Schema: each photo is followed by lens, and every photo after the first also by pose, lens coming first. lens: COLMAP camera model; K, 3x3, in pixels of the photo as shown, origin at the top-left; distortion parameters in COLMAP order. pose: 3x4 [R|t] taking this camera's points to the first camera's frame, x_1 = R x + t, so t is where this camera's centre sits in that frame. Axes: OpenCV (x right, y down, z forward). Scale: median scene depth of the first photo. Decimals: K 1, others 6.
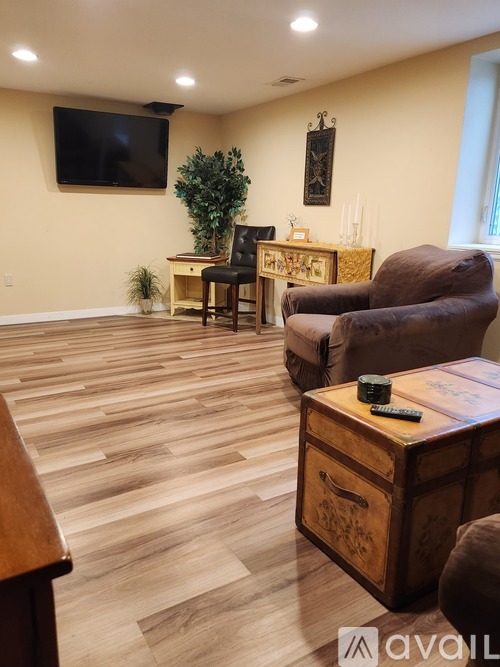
lens RADIAL K [[447.7, 0, 250.0], [0, 447.7, 333.5], [0, 0, 1]] dist [0.004570, 0.000663]
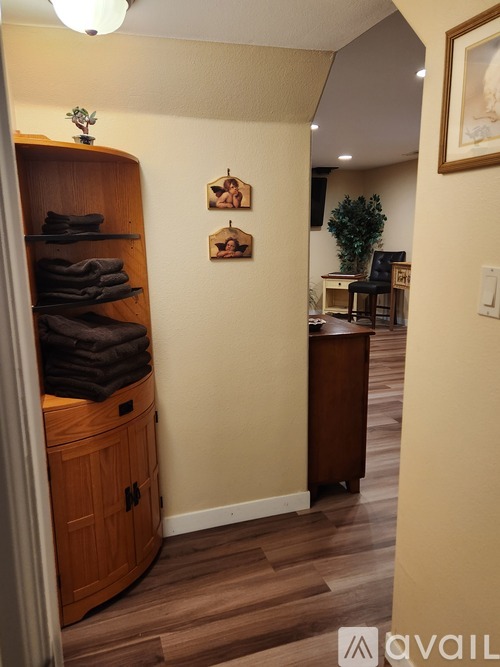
lens RADIAL K [[447.7, 0, 250.0], [0, 447.7, 333.5], [0, 0, 1]] dist [0.004570, 0.000663]
pose [[0.966723, 0.020472, -0.255005, -0.044421], [-0.032309, 0.998582, -0.042320, 0.072951], [0.253777, 0.049150, 0.966013, -0.376119]]
